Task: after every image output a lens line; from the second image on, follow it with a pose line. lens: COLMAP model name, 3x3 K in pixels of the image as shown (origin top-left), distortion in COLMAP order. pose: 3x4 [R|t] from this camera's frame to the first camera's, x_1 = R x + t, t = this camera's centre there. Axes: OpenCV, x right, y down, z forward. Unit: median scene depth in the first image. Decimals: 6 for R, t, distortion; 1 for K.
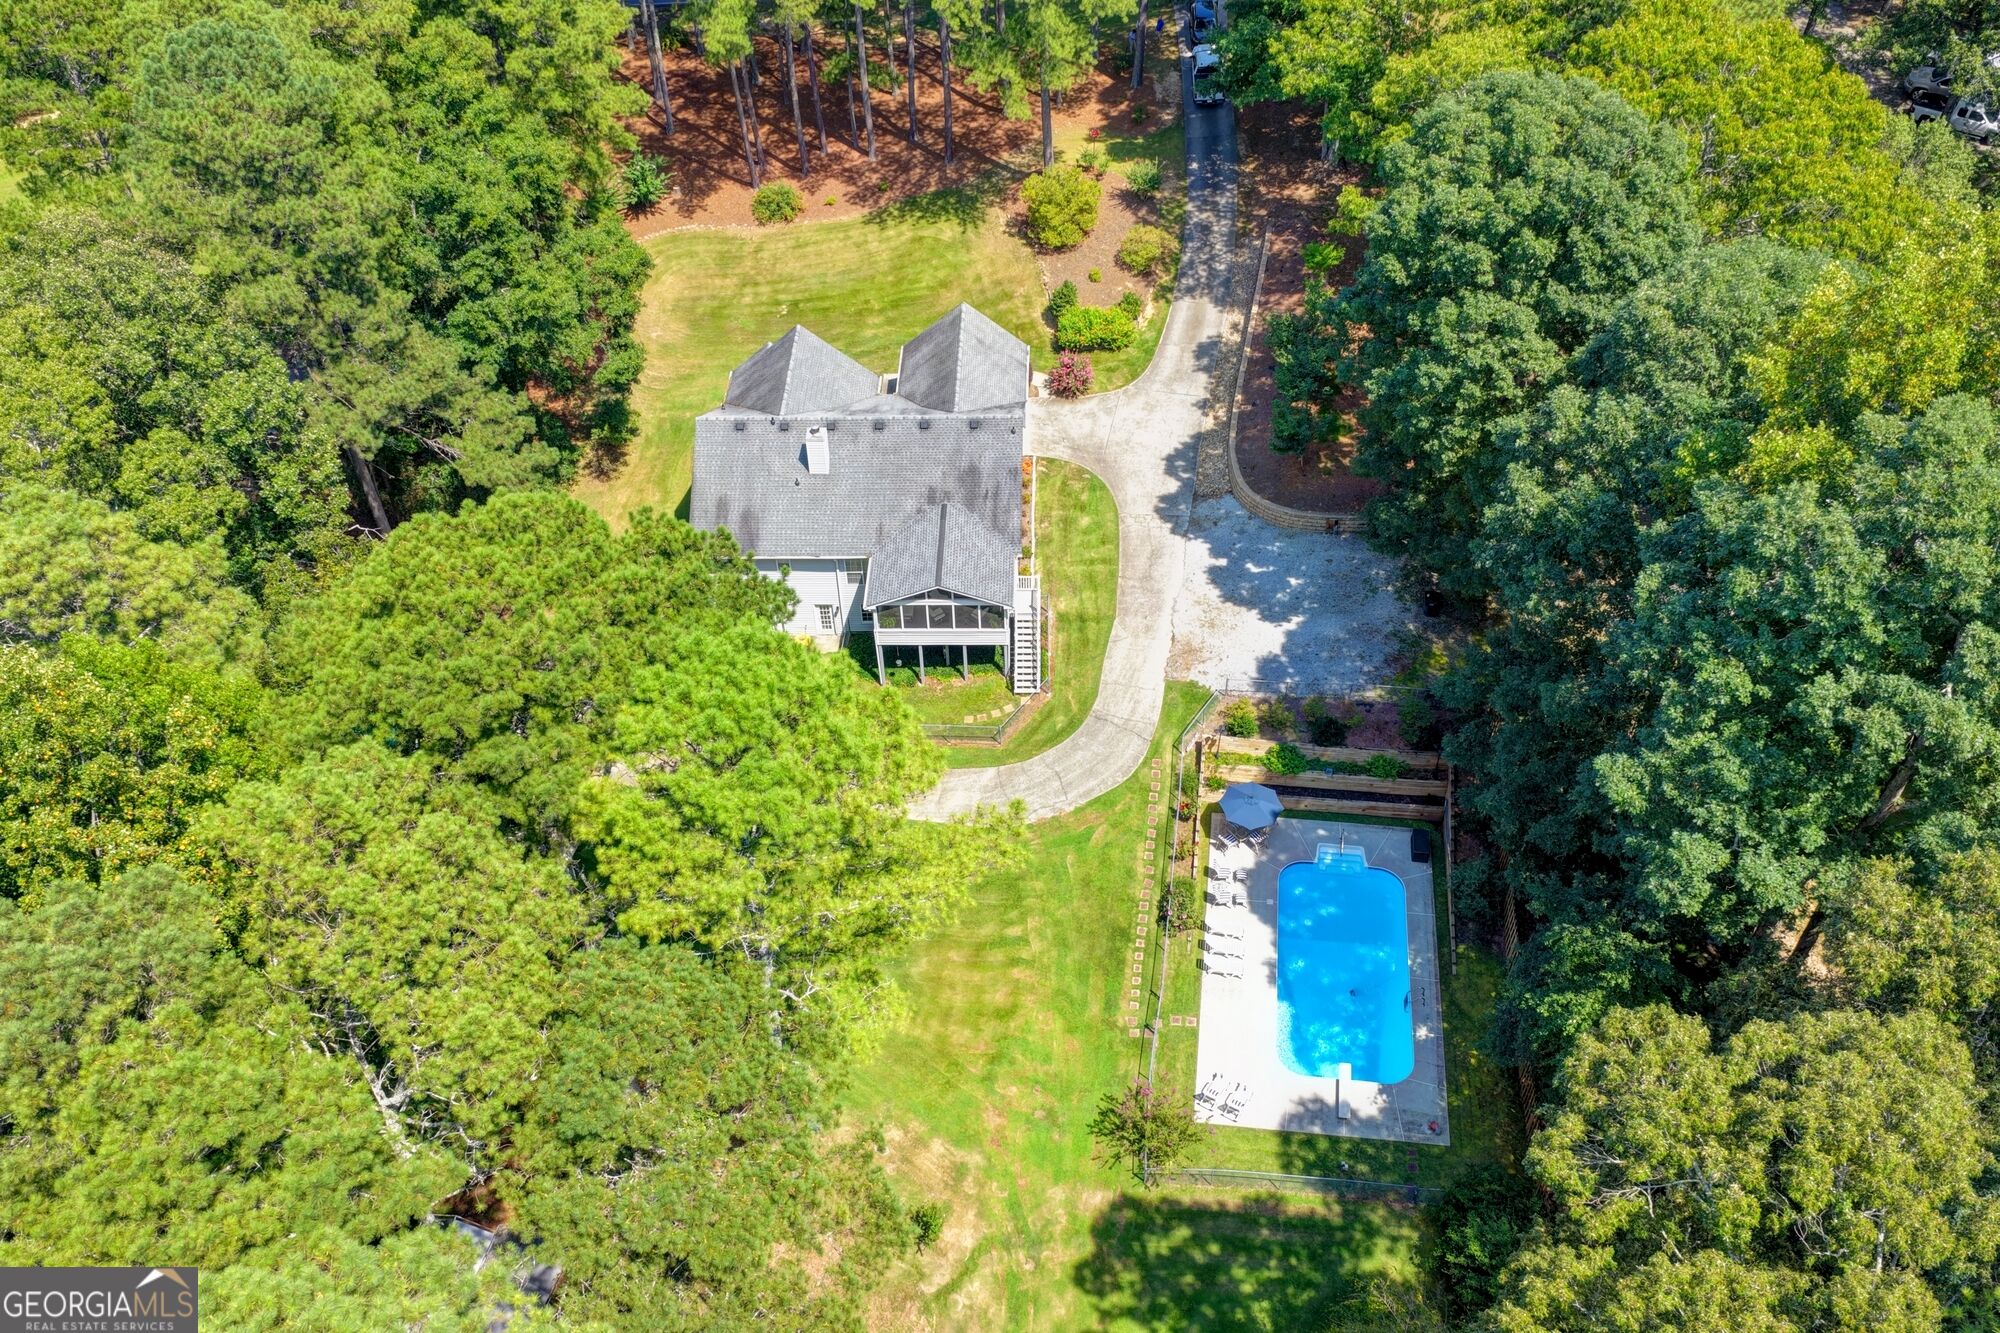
lens RADIAL K [[1663.3, 0, 981.3], [0, 1663.3, 661.4], [0, 0, 1]] dist [-0.017950, 0.043473]
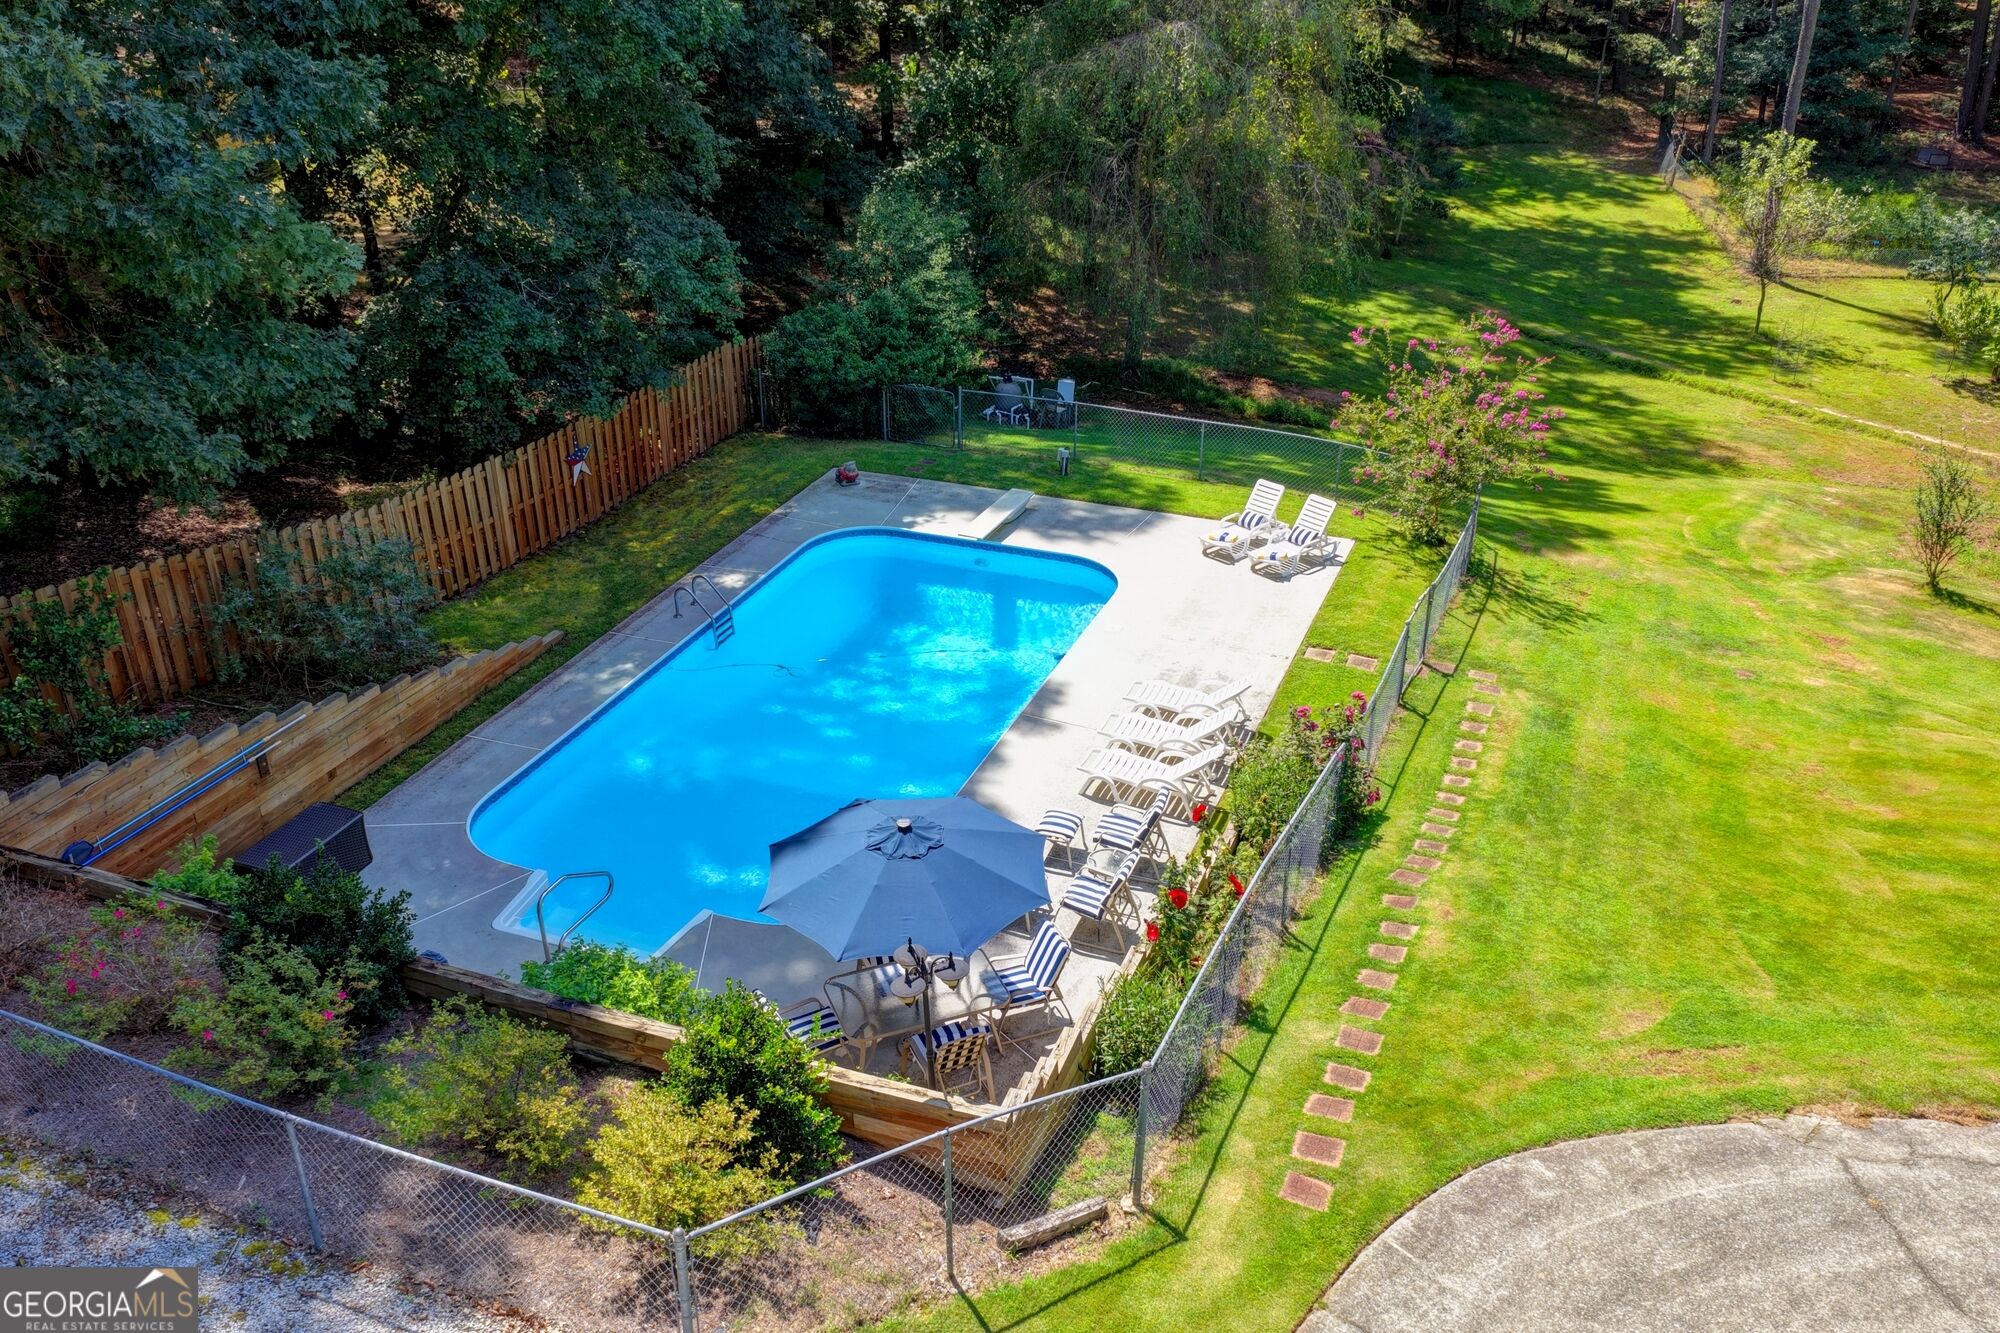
lens RADIAL K [[1663.3, 0, 1000.9], [0, 1663.3, 664.4], [0, 0, 1]] dist [-0.017950, 0.043473]
pose [[-0.972896, -0.074327, 0.218972, 0.099952], [0.183652, 0.327067, 0.926984, -0.110447], [-0.140519, 0.942073, -0.304552, 0.979164]]
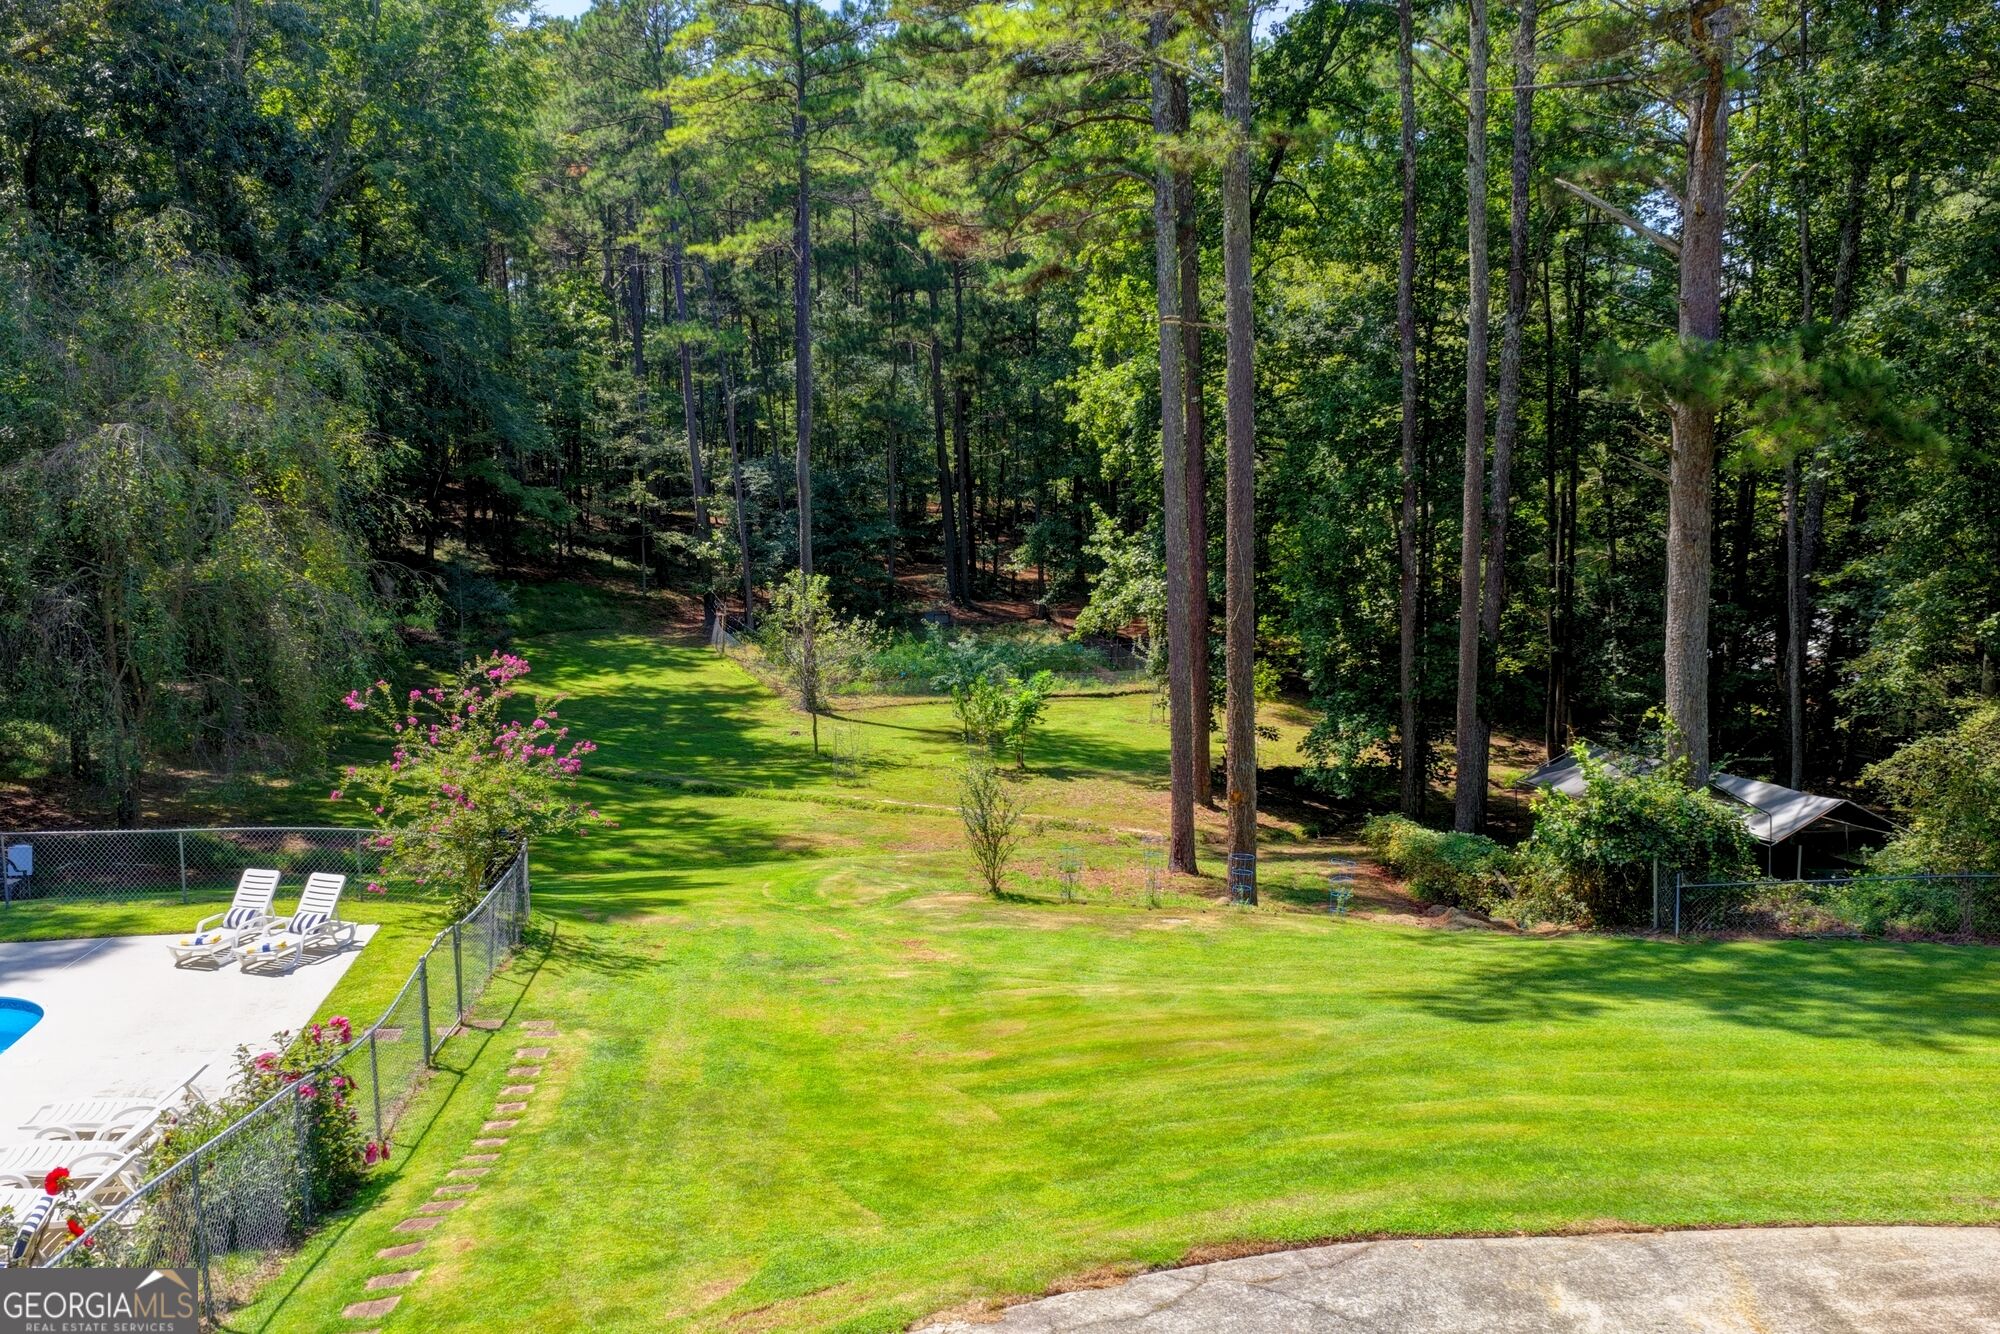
lens RADIAL K [[1663.3, 0, 998.8], [0, 1663.3, 666.7], [0, 0, 1]] dist [-0.017950, 0.043473]
pose [[-0.956302, 0.081410, -0.280817, 0.079382], [-0.175194, 0.609388, 0.773275, -0.051853], [0.234079, 0.788682, -0.568496, 0.993987]]
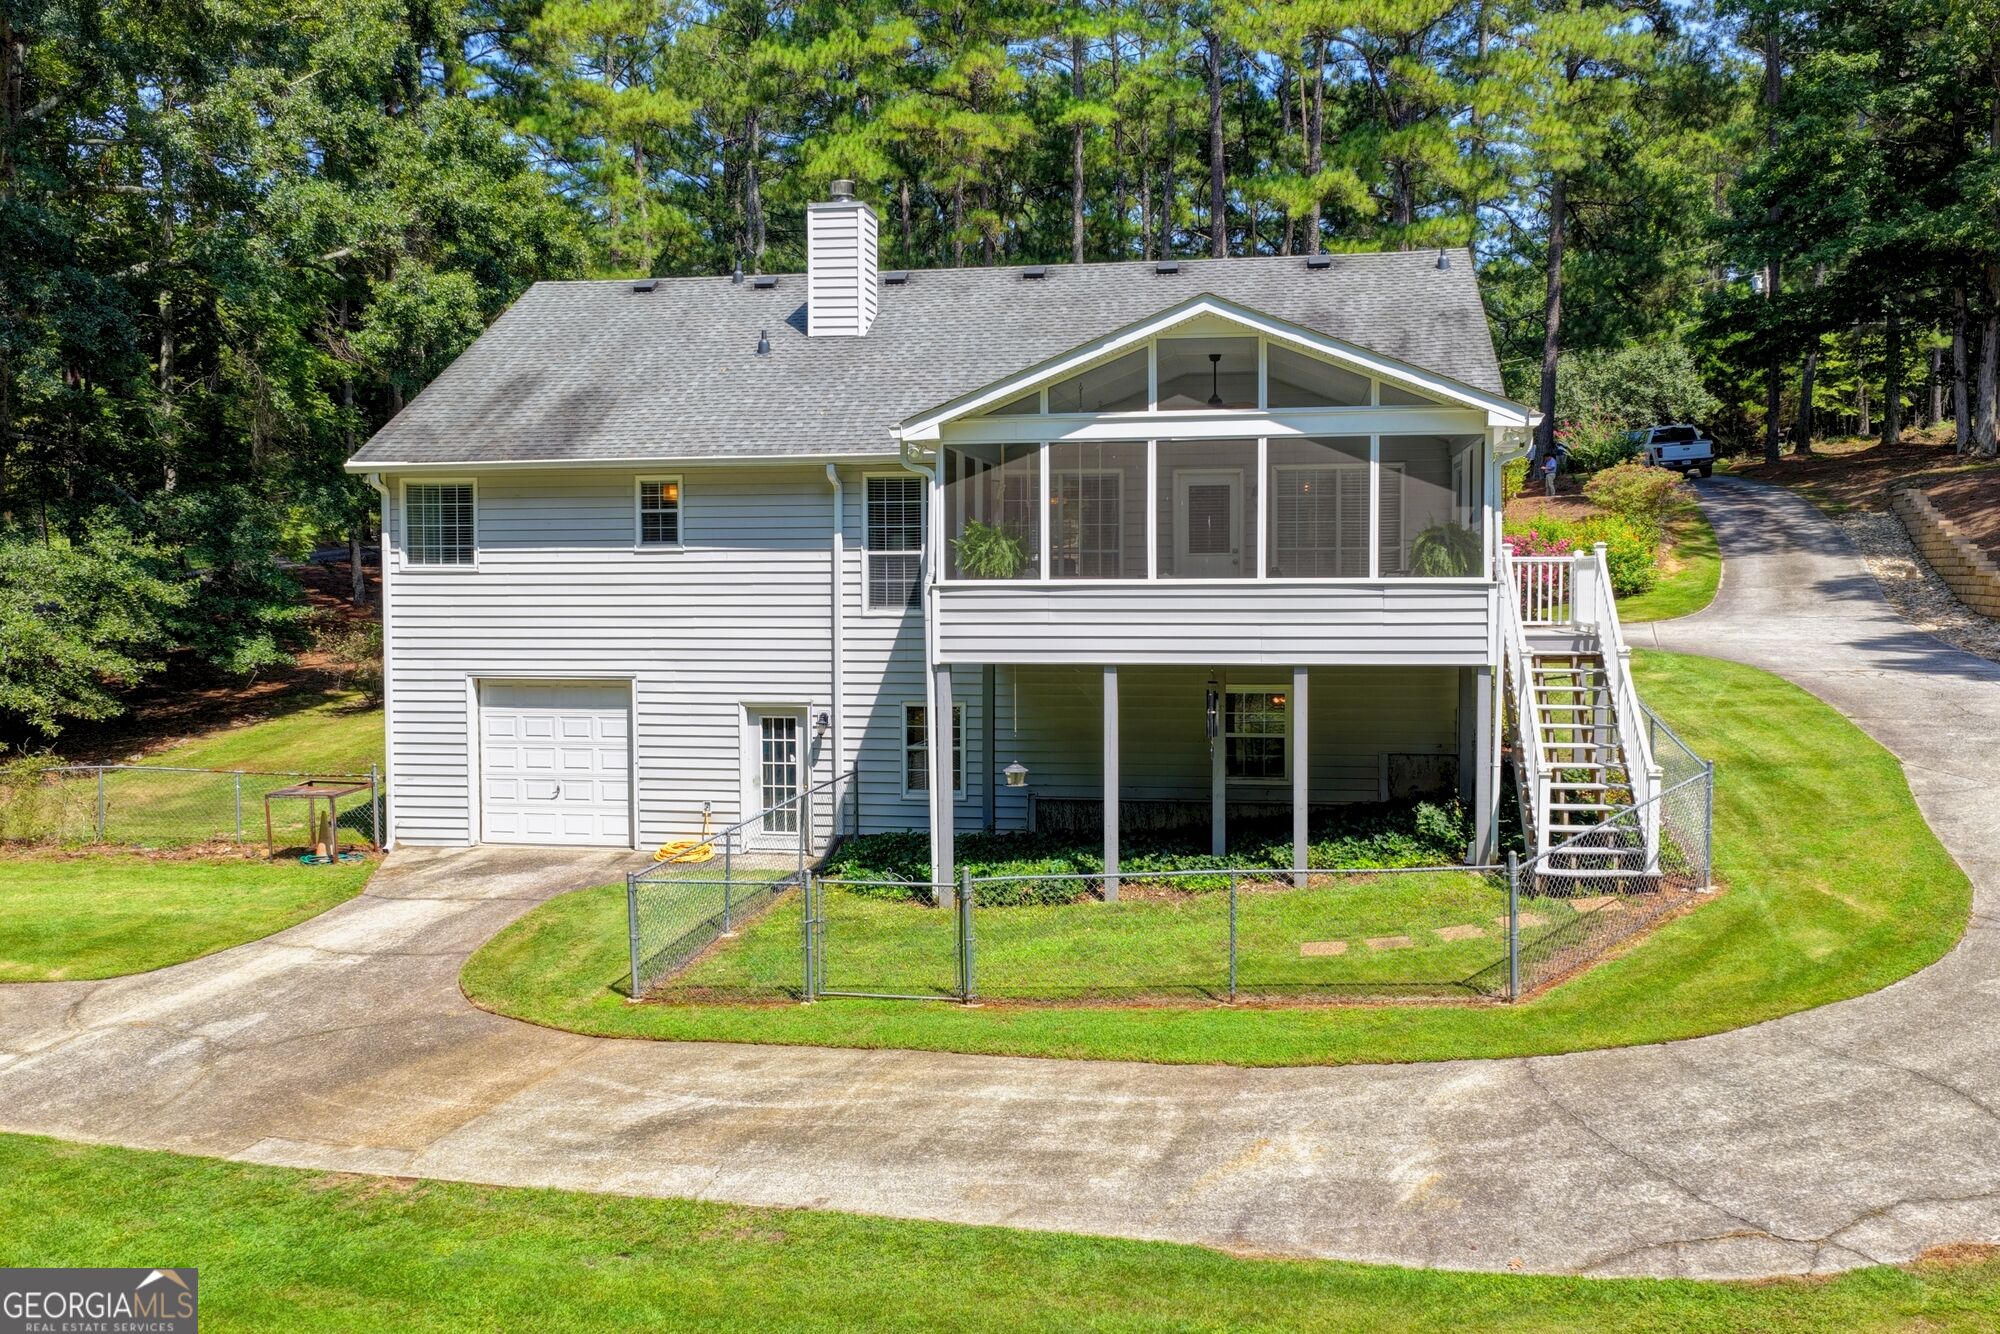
lens RADIAL K [[1663.3, 0, 997.2], [0, 1663.3, 663.3], [0, 0, 1]] dist [-0.017950, 0.043473]
pose [[0.990148, 0.035840, -0.135364, -0.020927], [-0.116527, 0.746945, -0.654595, 0.147567], [0.077649, 0.663919, 0.743762, 0.829241]]
